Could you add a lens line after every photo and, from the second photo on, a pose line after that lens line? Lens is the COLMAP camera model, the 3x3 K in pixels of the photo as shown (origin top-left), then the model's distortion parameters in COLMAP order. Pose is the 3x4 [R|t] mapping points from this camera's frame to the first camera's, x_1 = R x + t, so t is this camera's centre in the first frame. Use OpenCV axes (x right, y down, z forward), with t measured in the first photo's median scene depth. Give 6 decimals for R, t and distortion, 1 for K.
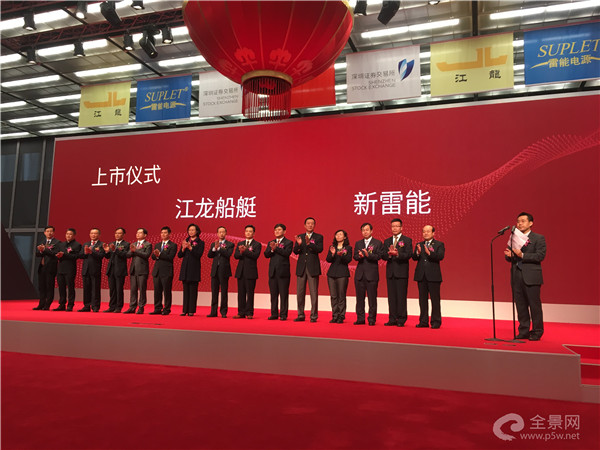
lens RADIAL K [[515.9, 0, 311.4], [0, 515.9, 241.7], [0, 0, 1]] dist [0.048233, -0.000735]
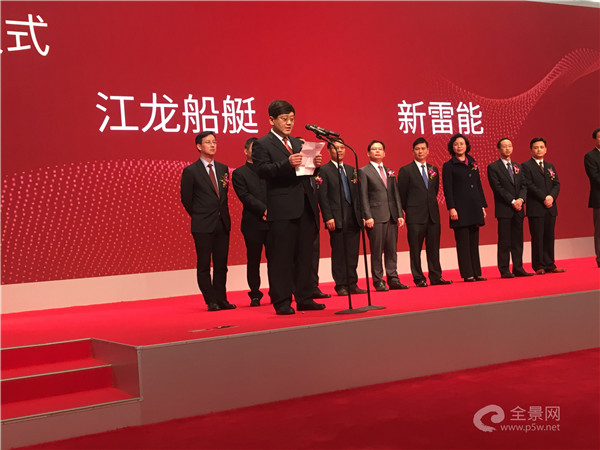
lens RADIAL K [[786.8, 0, 303.8], [0, 786.8, 249.6], [0, 0, 1]] dist [0.048684, 0.000000]
pose [[0.680229, -0.077432, 0.728898, -0.778437], [0.026961, 0.996375, 0.080687, 0.013801], [-0.732504, -0.035234, 0.679851, 0.375795]]
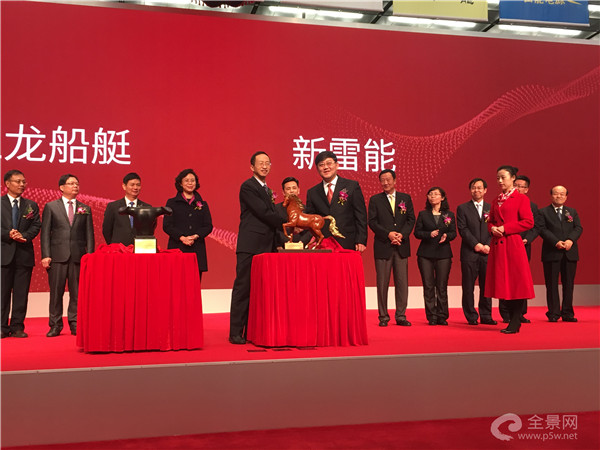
lens RADIAL K [[675.5, 0, 298.0], [0, 675.5, 242.8], [0, 0, 1]] dist [0.057785, 0.000000]
pose [[0.844333, -0.008871, 0.535746, -0.391062], [-0.013158, 0.999218, 0.037281, 0.012213], [-0.535657, -0.038527, 0.843556, 0.239595]]
